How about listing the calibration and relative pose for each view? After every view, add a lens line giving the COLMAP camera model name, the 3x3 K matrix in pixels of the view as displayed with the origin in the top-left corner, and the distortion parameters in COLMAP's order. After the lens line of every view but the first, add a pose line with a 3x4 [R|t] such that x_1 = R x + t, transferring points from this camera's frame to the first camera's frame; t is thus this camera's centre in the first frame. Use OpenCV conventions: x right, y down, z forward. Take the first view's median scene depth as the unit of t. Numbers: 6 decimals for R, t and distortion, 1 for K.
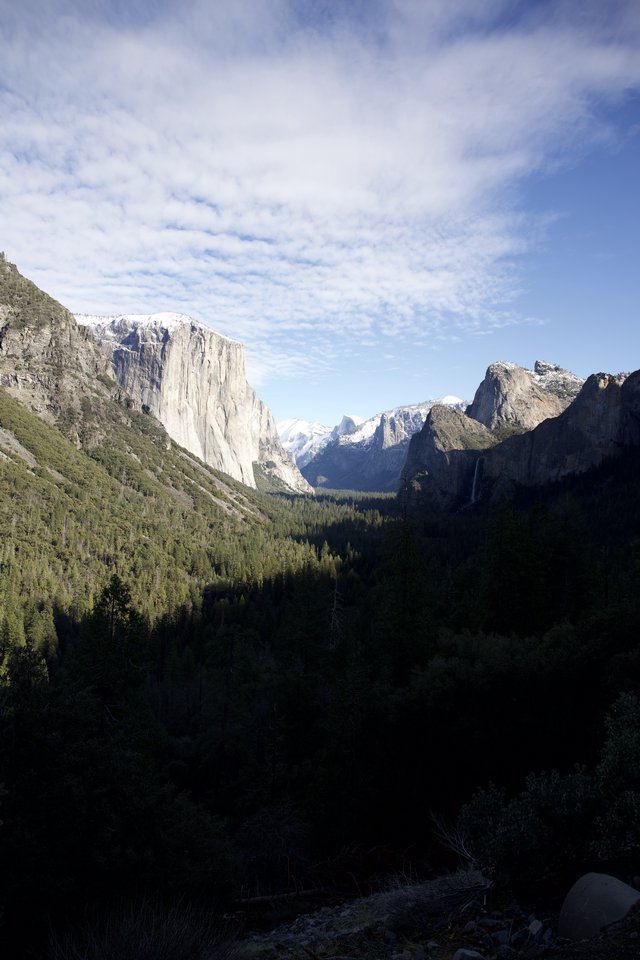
lens RADIAL K [[689.0, 0, 319.8], [0, 689.0, 482.6], [0, 0, 1]] dist [-0.113786, 0.100195]
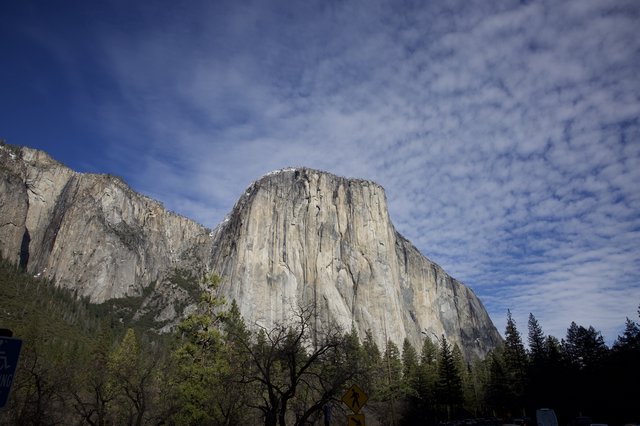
lens RADIAL K [[459.3, 0, 315.0], [0, 459.3, 218.3], [0, 0, 1]] dist [-0.113786, 0.100195]
pose [[0.823540, -0.295867, -0.483988, 0.055723], [0.054847, 0.890740, -0.451192, 0.040844], [0.564600, 0.345030, 0.749787, 0.658036]]
